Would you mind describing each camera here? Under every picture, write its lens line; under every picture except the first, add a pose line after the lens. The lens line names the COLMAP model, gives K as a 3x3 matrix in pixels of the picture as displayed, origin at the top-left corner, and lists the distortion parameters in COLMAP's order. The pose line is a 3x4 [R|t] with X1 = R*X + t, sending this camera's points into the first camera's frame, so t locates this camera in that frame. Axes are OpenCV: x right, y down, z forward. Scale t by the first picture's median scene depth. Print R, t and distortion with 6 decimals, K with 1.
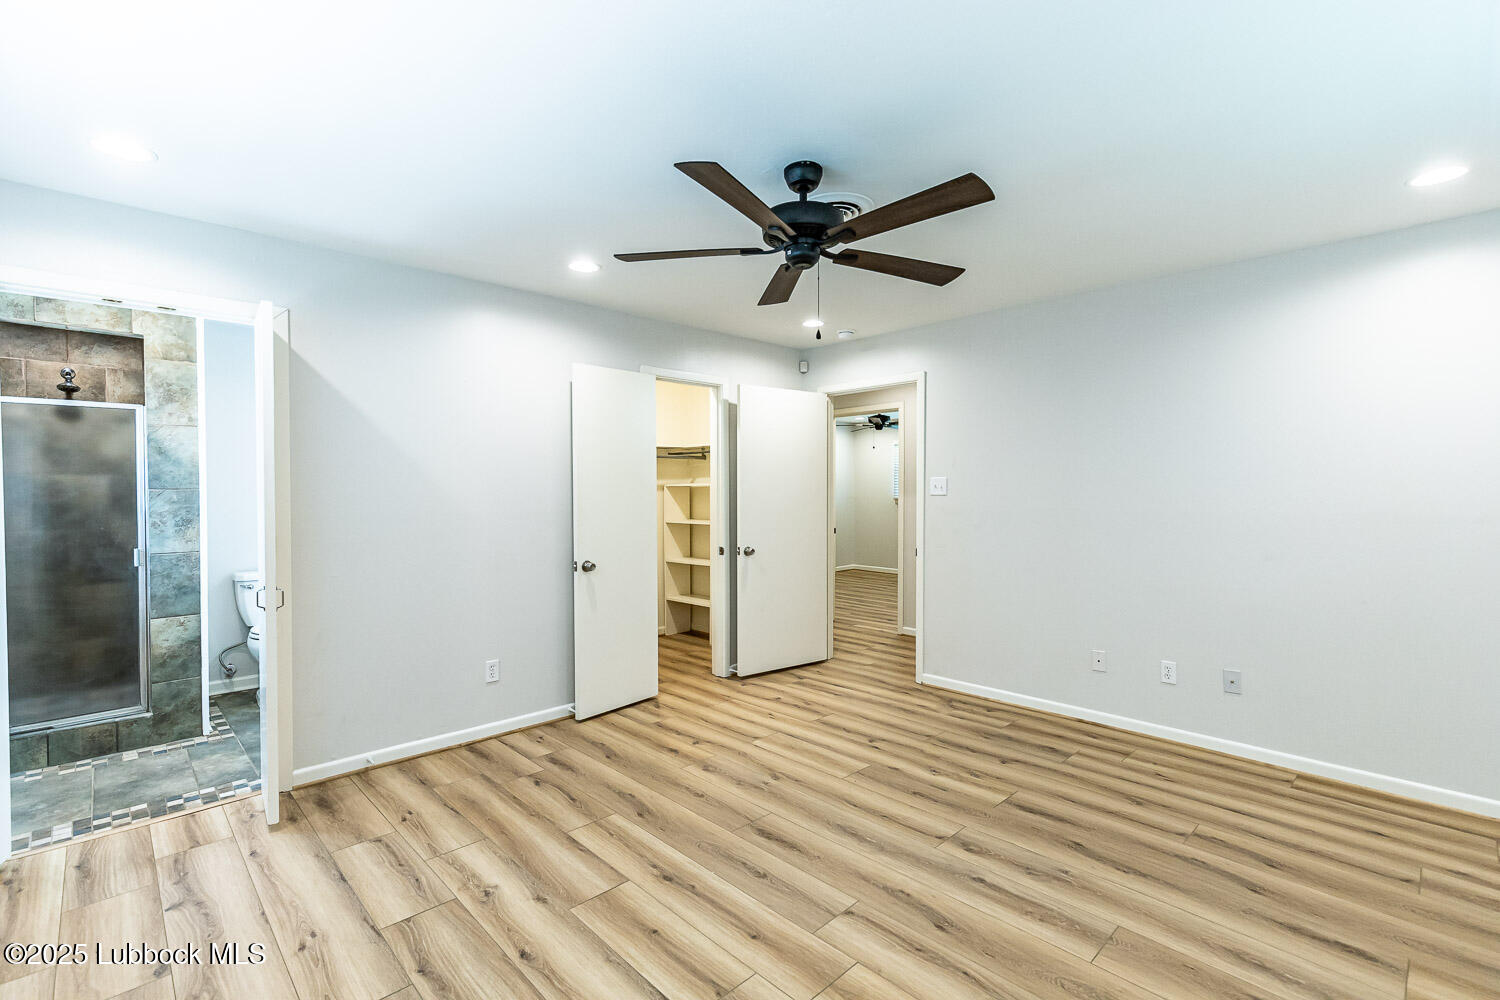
lens RADIAL K [[677.3, 0, 750.0], [0, 677.3, 500.0], [0, 0, 1]] dist [0.001498, 0.000330]
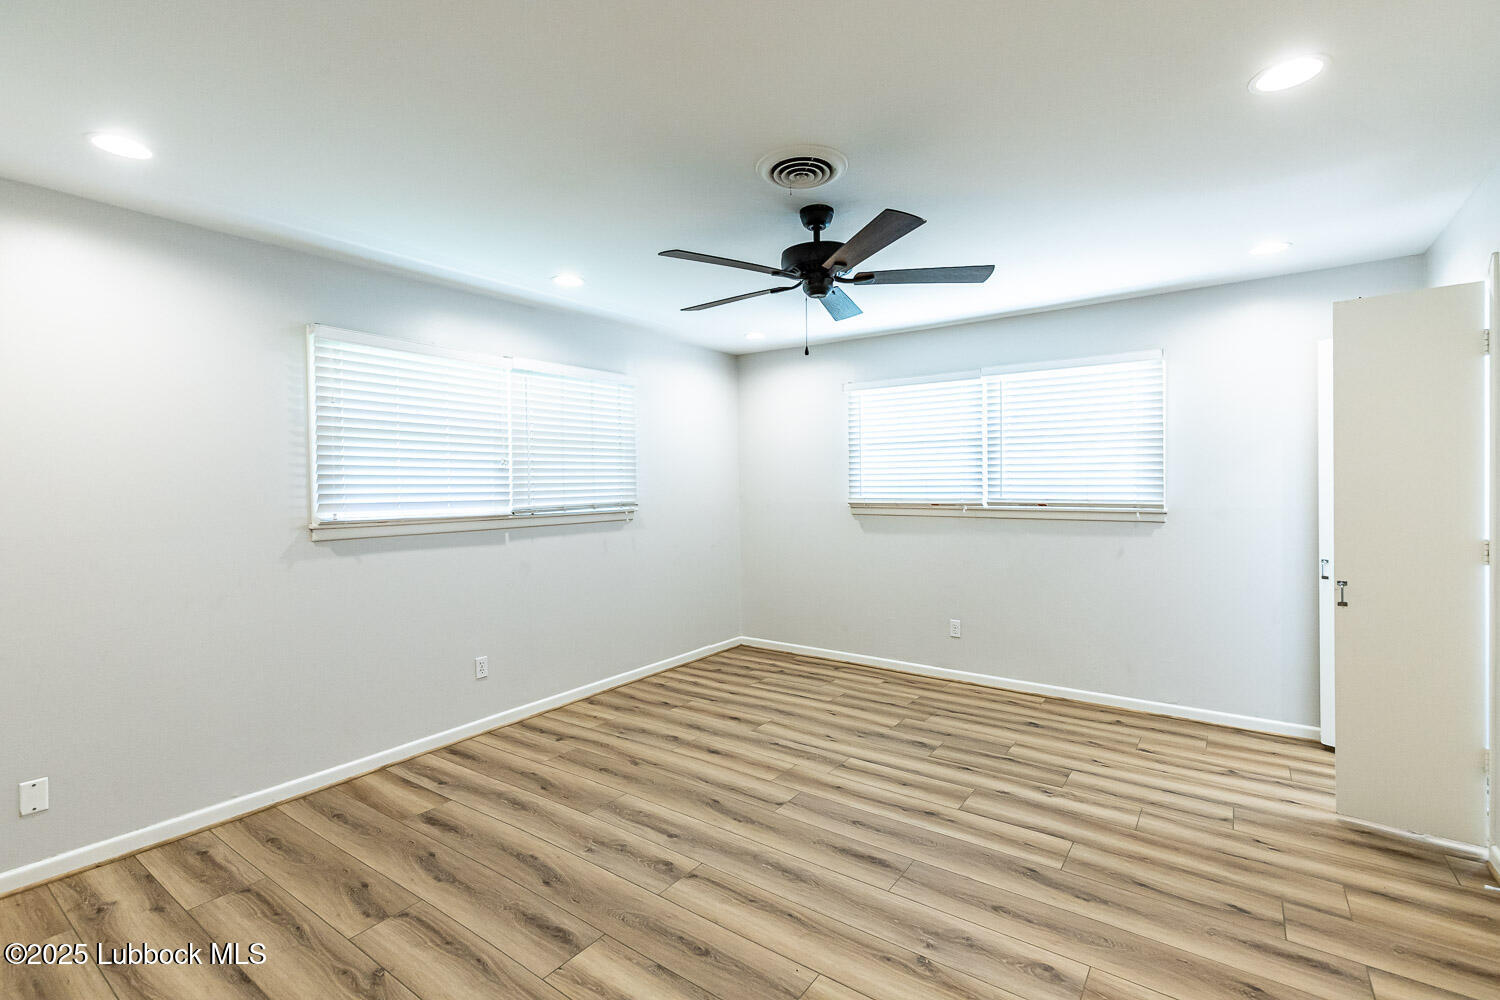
lens RADIAL K [[677.3, 0, 750.0], [0, 677.3, 500.0], [0, 0, 1]] dist [0.001498, 0.000330]
pose [[-0.983662, 0.018263, -0.179095, 0.368383], [0.012043, 0.999288, 0.035753, -0.043124], [0.179620, 0.033012, -0.983182, 1.943806]]
